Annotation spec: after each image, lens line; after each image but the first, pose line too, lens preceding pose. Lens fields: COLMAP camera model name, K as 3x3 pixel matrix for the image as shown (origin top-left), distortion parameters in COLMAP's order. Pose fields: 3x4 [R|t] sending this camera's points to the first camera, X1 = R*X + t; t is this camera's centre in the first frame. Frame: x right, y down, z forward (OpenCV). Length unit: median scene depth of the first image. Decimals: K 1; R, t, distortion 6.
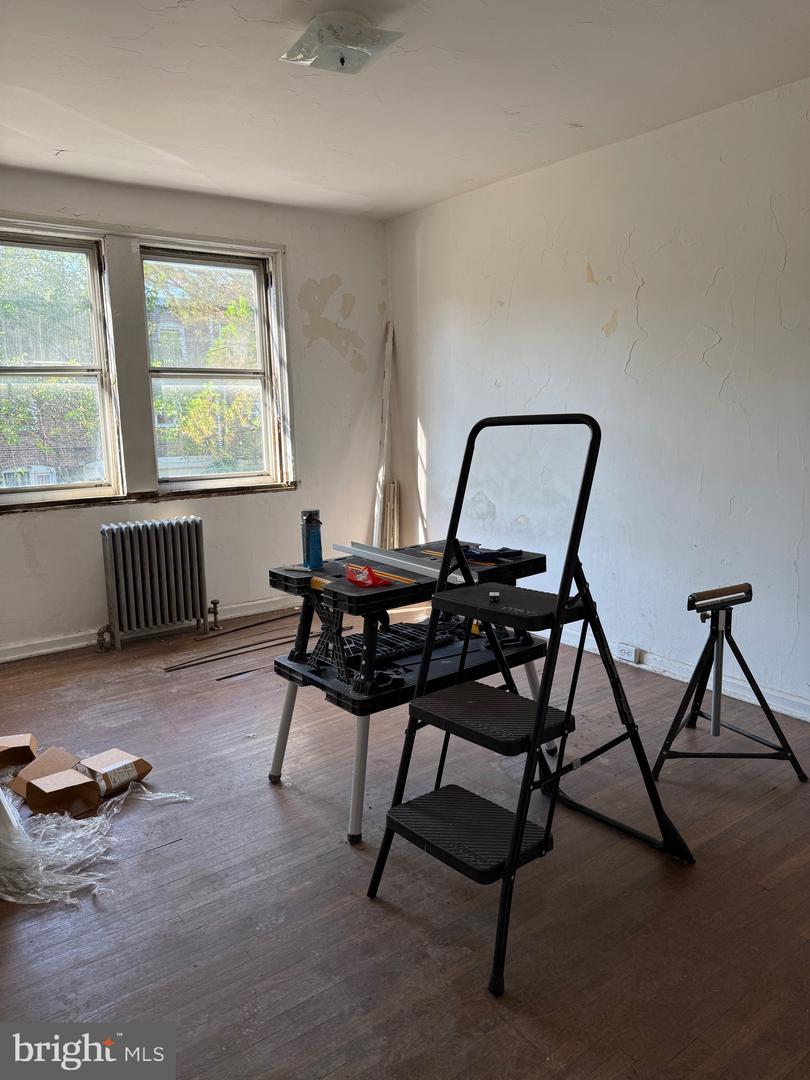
lens RADIAL K [[757.5, 0, 405.9], [0, 757.5, 539.8], [0, 0, 1]] dist [0.008563, 0.000921]
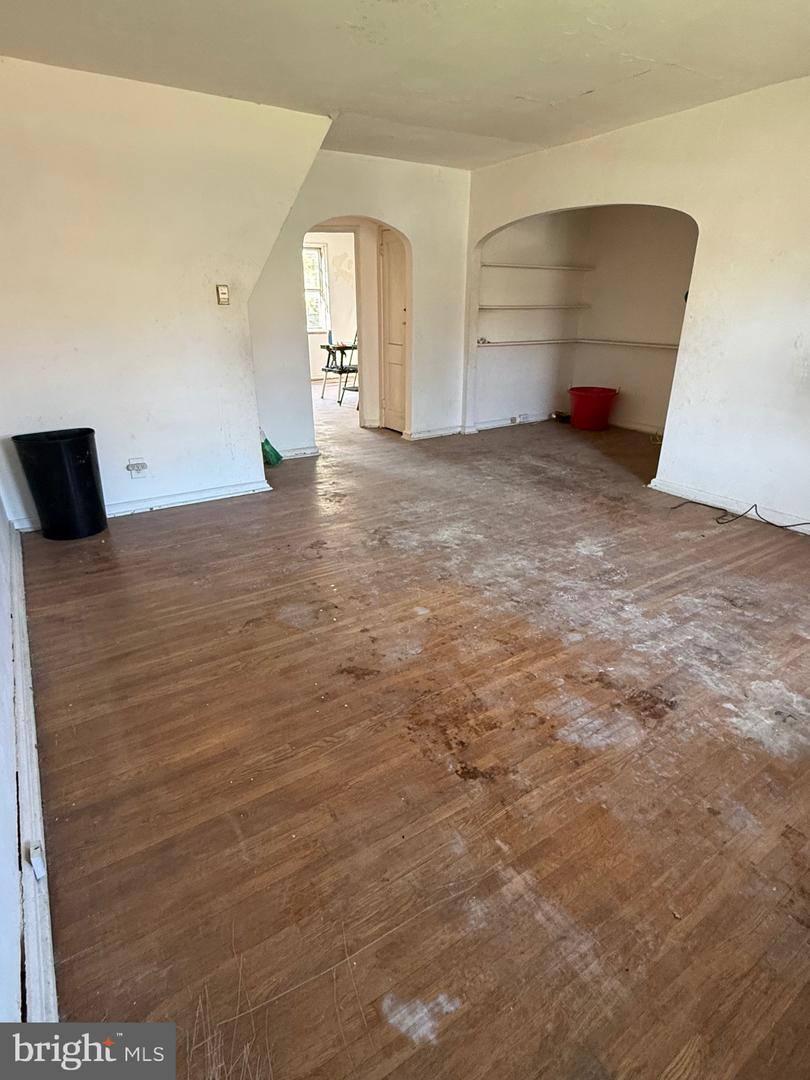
lens RADIAL K [[565.5, 0, 404.6], [0, 565.5, 541.4], [0, 0, 1]] dist [-0.000114, -0.000011]
pose [[0.998296, 0.037454, -0.044756, 0.467174], [-0.026039, 0.972184, 0.232765, 0.352703], [0.052229, -0.231203, 0.971503, -2.282001]]
